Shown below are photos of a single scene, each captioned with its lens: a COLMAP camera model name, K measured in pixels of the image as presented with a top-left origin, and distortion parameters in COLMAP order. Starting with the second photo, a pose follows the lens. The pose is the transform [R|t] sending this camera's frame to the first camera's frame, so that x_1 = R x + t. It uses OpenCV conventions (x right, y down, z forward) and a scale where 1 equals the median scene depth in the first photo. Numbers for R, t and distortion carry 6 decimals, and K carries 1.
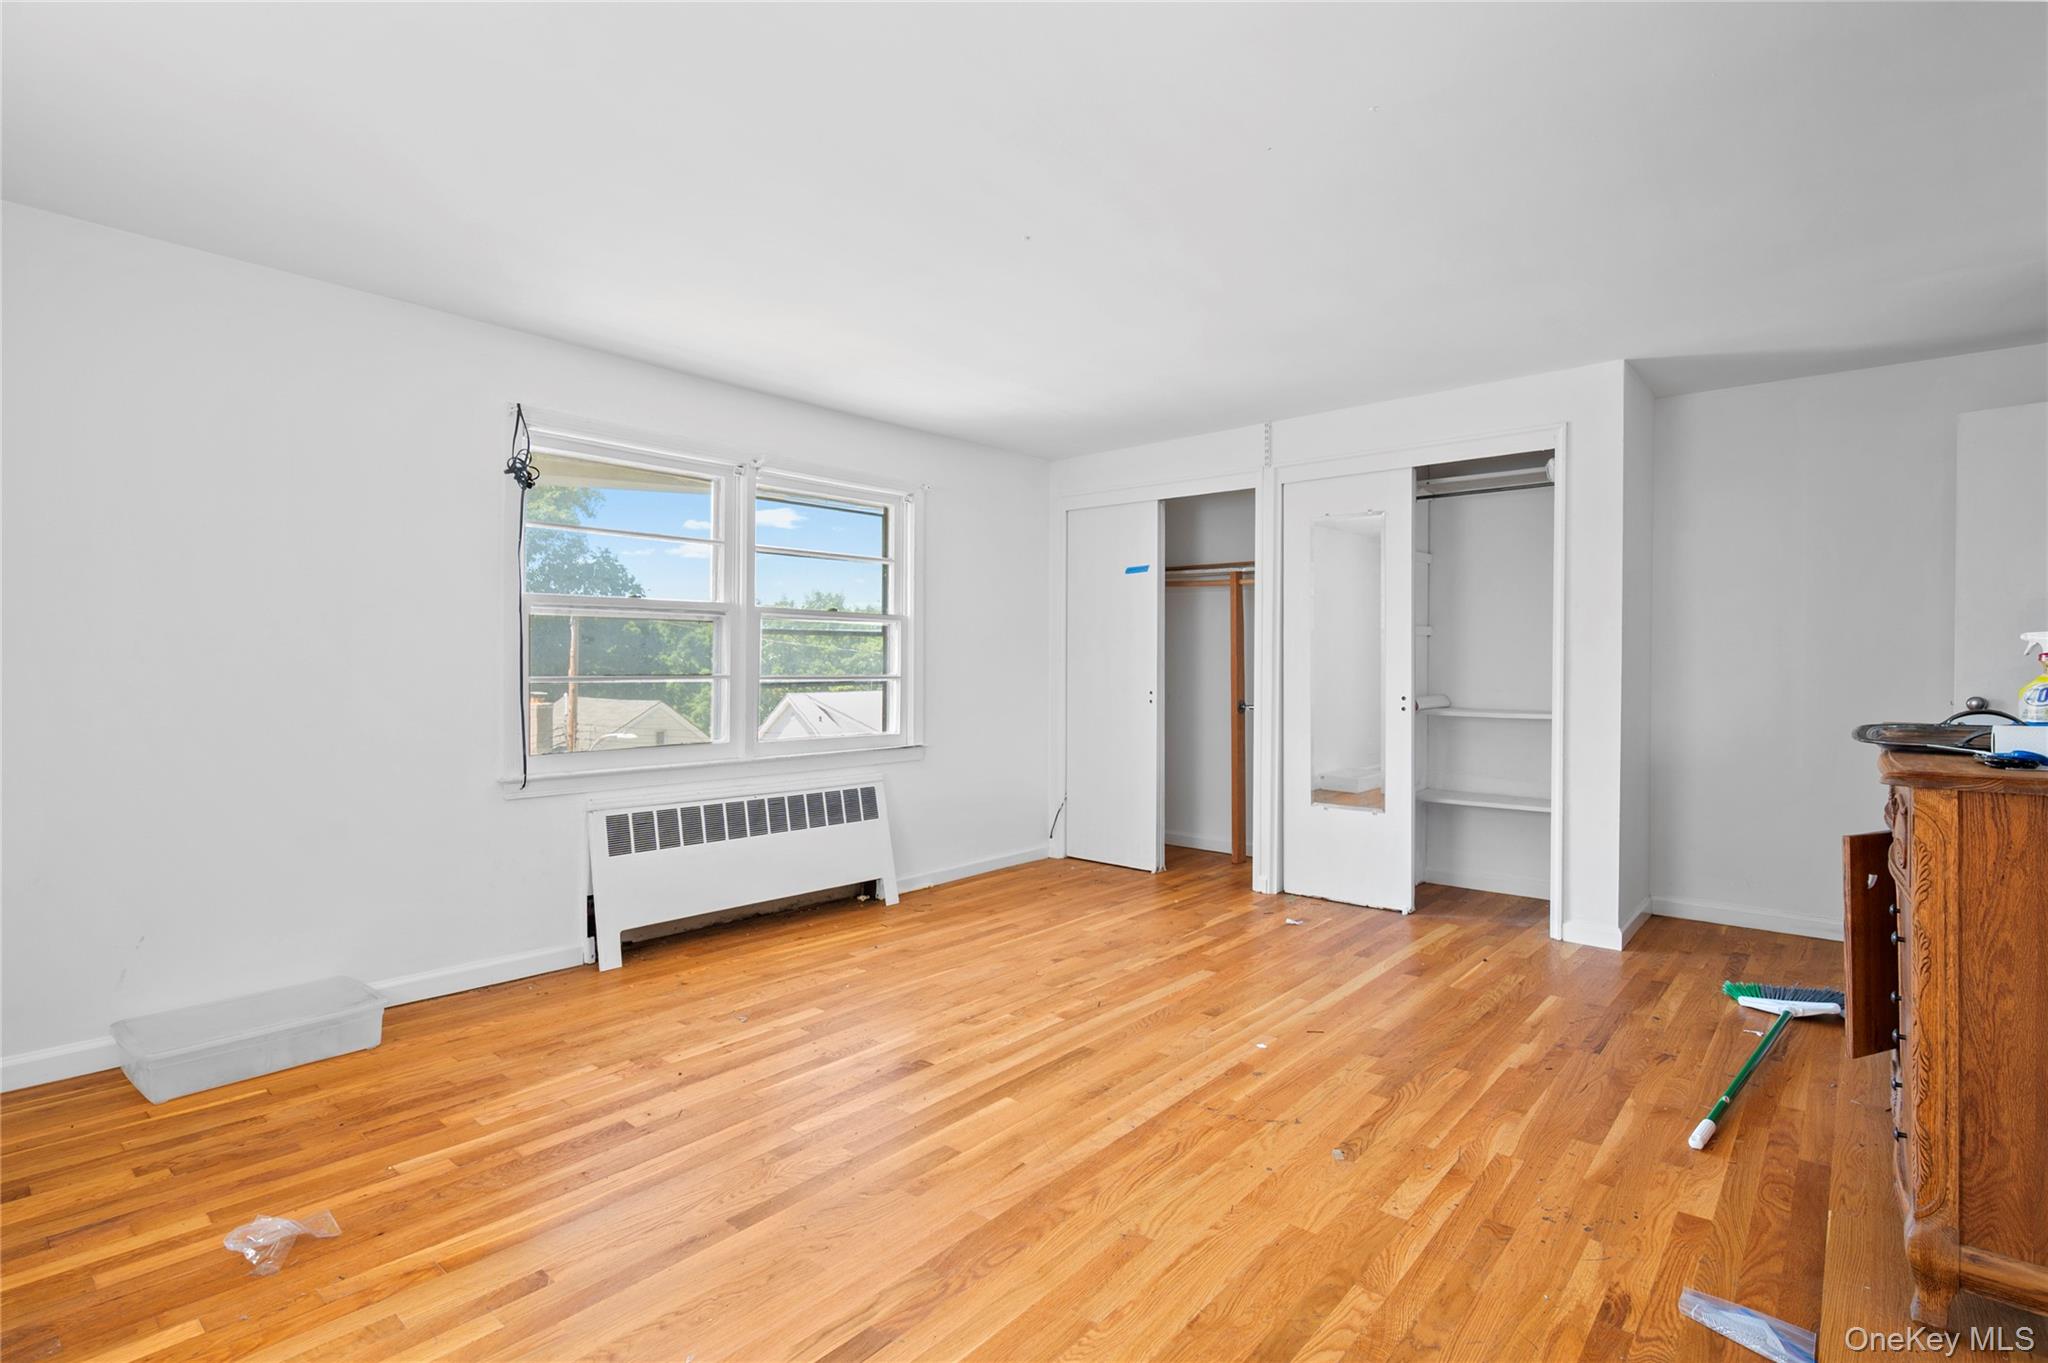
lens RADIAL K [[987.2, 0, 1016.9], [0, 987.2, 651.9], [0, 0, 1]] dist [0.002115, 0.000044]
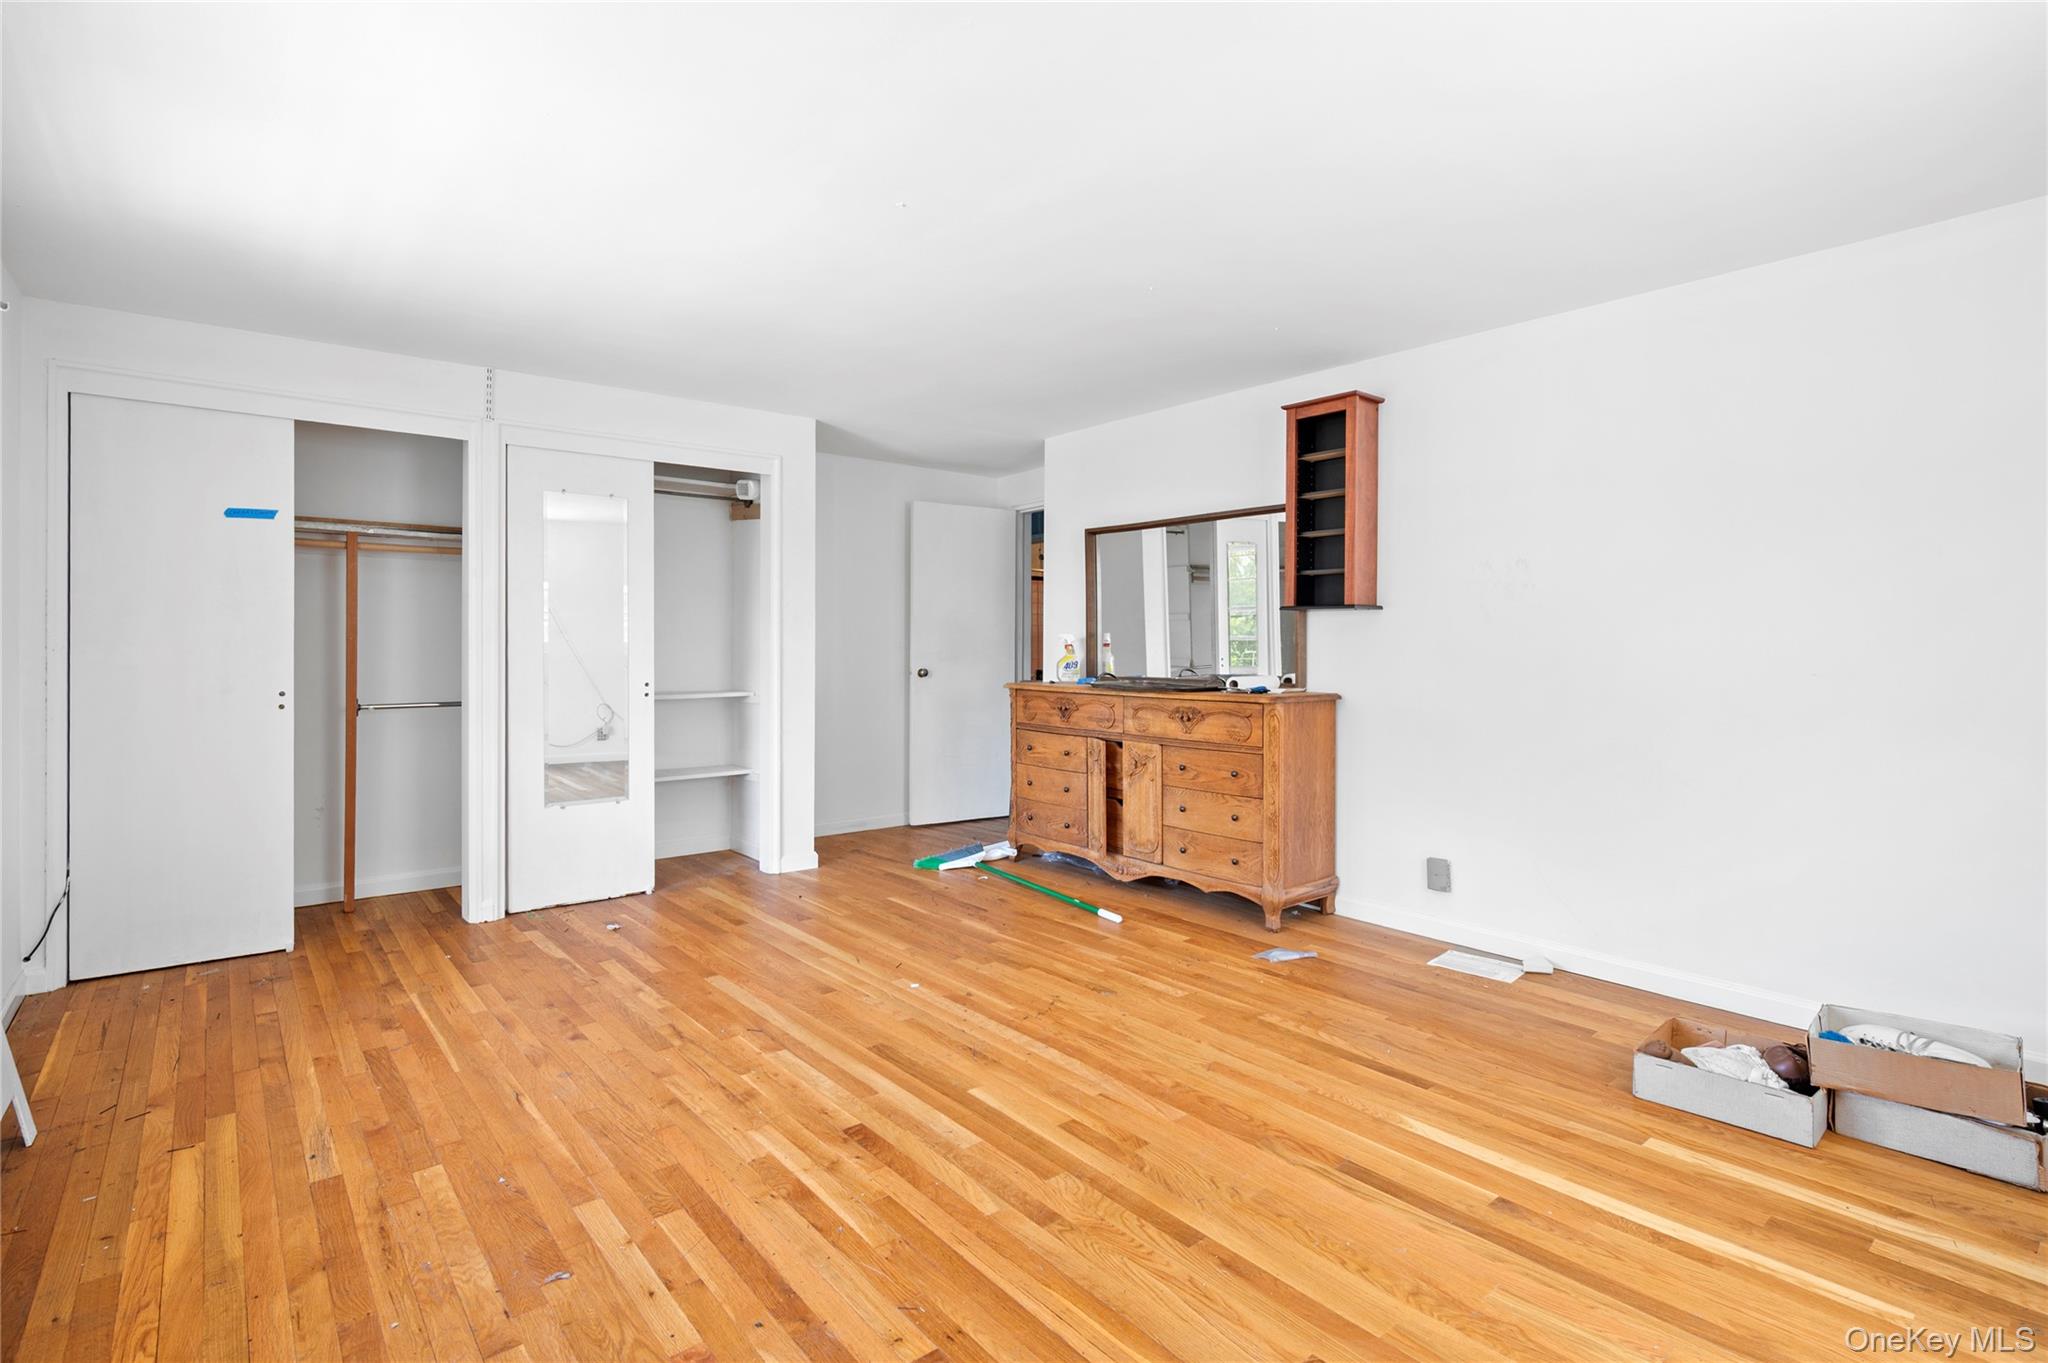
lens RADIAL K [[987.2, 0, 1016.9], [0, 987.2, 651.9], [0, 0, 1]] dist [0.002115, 0.000044]
pose [[0.167236, -0.005416, 0.985902, -0.771612], [-0.009265, 0.999932, 0.007064, 0.003170], [-0.985873, -0.010316, 0.167174, 0.626113]]
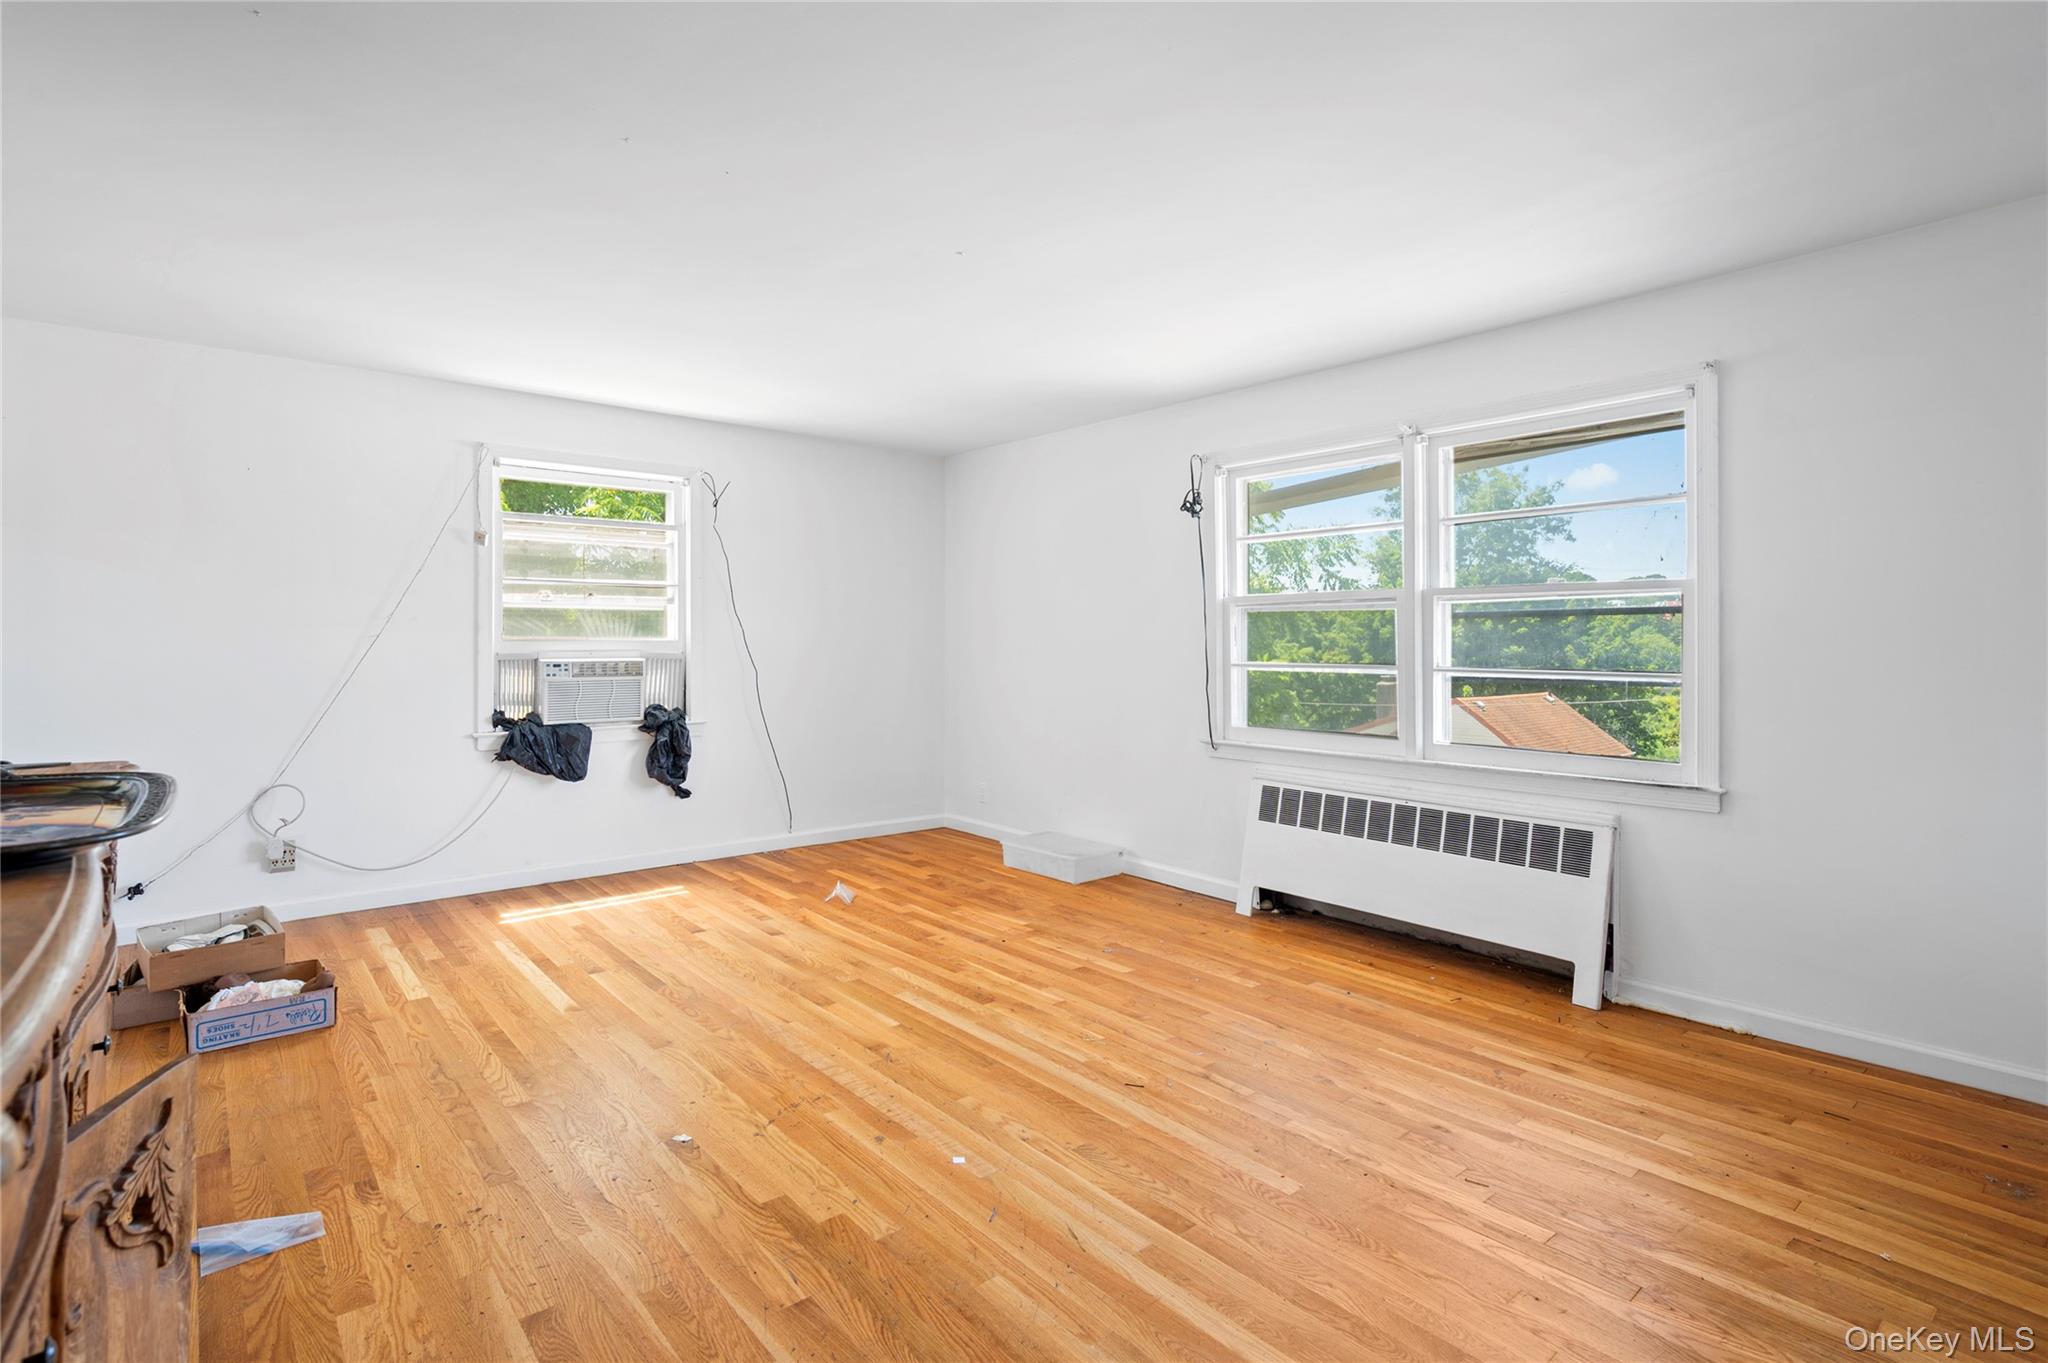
lens RADIAL K [[987.2, 0, 1016.9], [0, 987.2, 651.9], [0, 0, 1]] dist [0.002115, 0.000044]
pose [[-0.158017, 0.001061, -0.987436, 0.882735], [0.007962, 0.999968, -0.000200, 0.011746], [0.987404, -0.007893, -0.158021, 1.047548]]
